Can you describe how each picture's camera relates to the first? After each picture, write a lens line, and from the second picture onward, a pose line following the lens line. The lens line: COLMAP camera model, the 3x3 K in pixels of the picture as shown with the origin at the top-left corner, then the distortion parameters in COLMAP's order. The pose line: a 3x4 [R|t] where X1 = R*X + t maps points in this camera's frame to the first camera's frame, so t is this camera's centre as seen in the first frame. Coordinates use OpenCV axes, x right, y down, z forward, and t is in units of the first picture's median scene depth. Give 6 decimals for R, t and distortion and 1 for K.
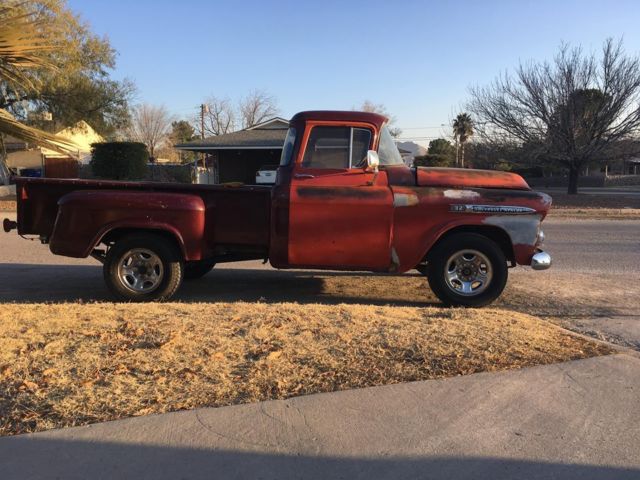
lens RADIAL K [[541.6, 0, 320.3], [0, 541.6, 241.3], [0, 0, 1]] dist [0.076296, -0.113248]
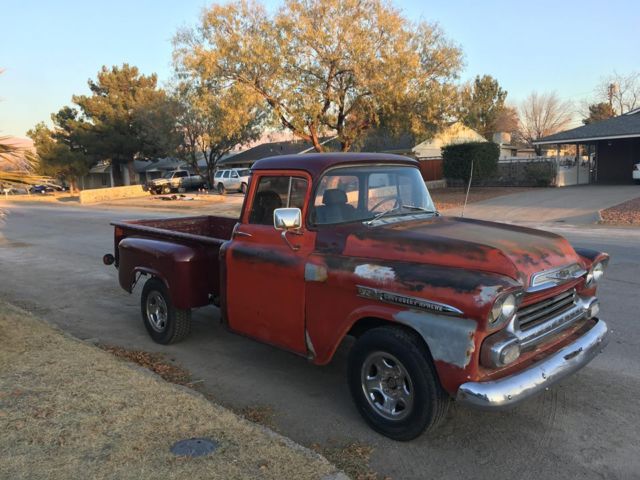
lens RADIAL K [[541.6, 0, 320.1], [0, 541.6, 244.2], [0, 0, 1]] dist [0.076296, -0.113248]
pose [[0.730612, 0.062231, -0.679951, 0.673034], [-0.044485, 0.998061, 0.043545, -0.148796], [0.681343, -0.001566, 0.731963, 0.438161]]
